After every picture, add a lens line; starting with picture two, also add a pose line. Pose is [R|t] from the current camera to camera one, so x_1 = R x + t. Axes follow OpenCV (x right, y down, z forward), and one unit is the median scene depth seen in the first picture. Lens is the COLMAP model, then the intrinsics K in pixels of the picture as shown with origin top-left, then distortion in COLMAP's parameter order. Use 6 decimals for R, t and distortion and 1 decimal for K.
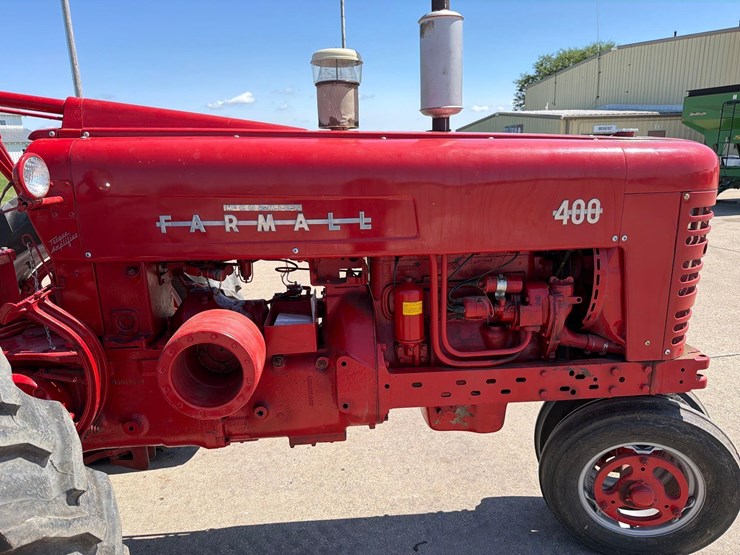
lens RADIAL K [[521.5, 0, 367.5], [0, 521.5, 288.3], [0, 0, 1]] dist [0.065292, -0.068863]
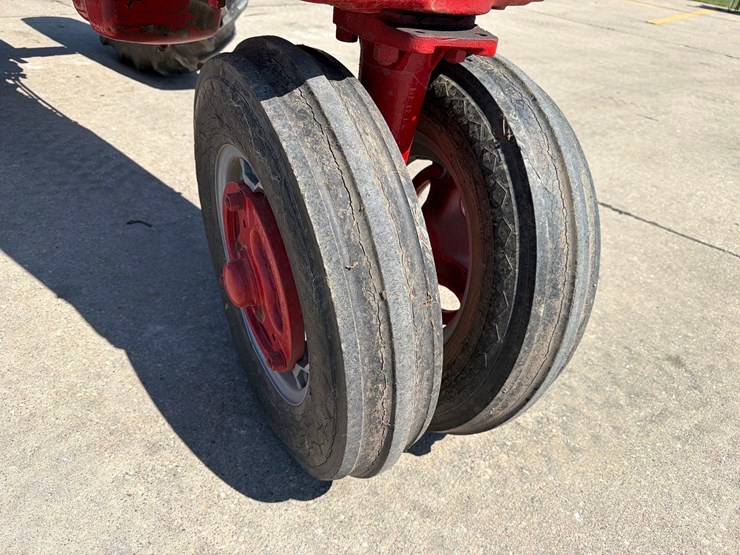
lens RADIAL K [[531.1, 0, 360.2], [0, 531.1, 291.7], [0, 0, 1]] dist [-0.000752, -0.002392]
pose [[0.660060, 0.518131, -0.543931, 1.014131], [-0.318567, 0.848802, 0.421961, 0.218768], [0.680321, -0.105241, 0.725319, 0.899197]]
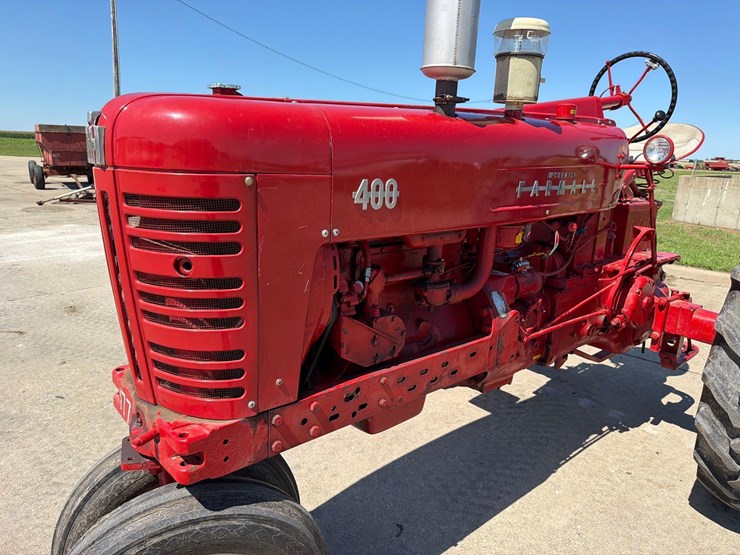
lens RADIAL K [[530.6, 0, 370.5], [0, 530.6, 283.6], [0, 0, 1]] dist [0.030181, -0.069869]
pose [[-0.797123, 0.143642, -0.586483, 0.893395], [-0.173284, 0.876017, 0.450075, -0.482929], [0.578418, 0.460393, -0.673402, 1.939491]]
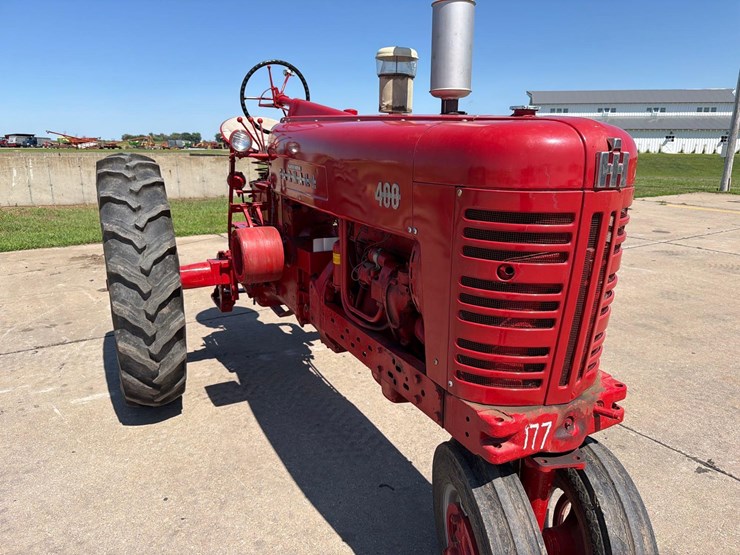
lens RADIAL K [[528.0, 0, 378.6], [0, 528.0, 285.9], [0, 0, 1]] dist [0.041276, -0.056835]
pose [[0.404835, 0.266819, -0.874595, 1.310163], [-0.250052, 0.952325, 0.174787, -0.151429], [0.879535, 0.147934, 0.452254, 0.554073]]
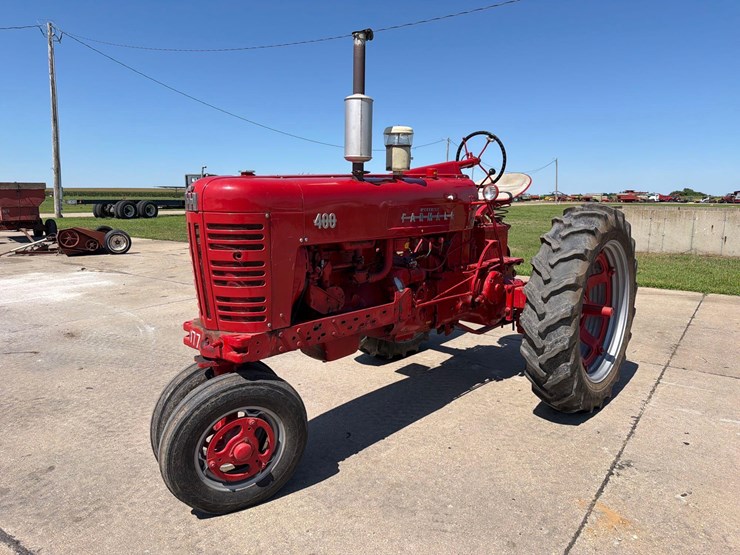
lens RADIAL K [[524.5, 0, 370.0], [0, 524.5, 277.5], [0, 0, 1]] dist [0.083242, -0.124395]
pose [[-0.721089, 0.128643, -0.680794, 1.423398], [-0.166119, 0.921848, 0.350144, -0.670803], [0.672632, 0.365578, -0.643365, 2.542554]]
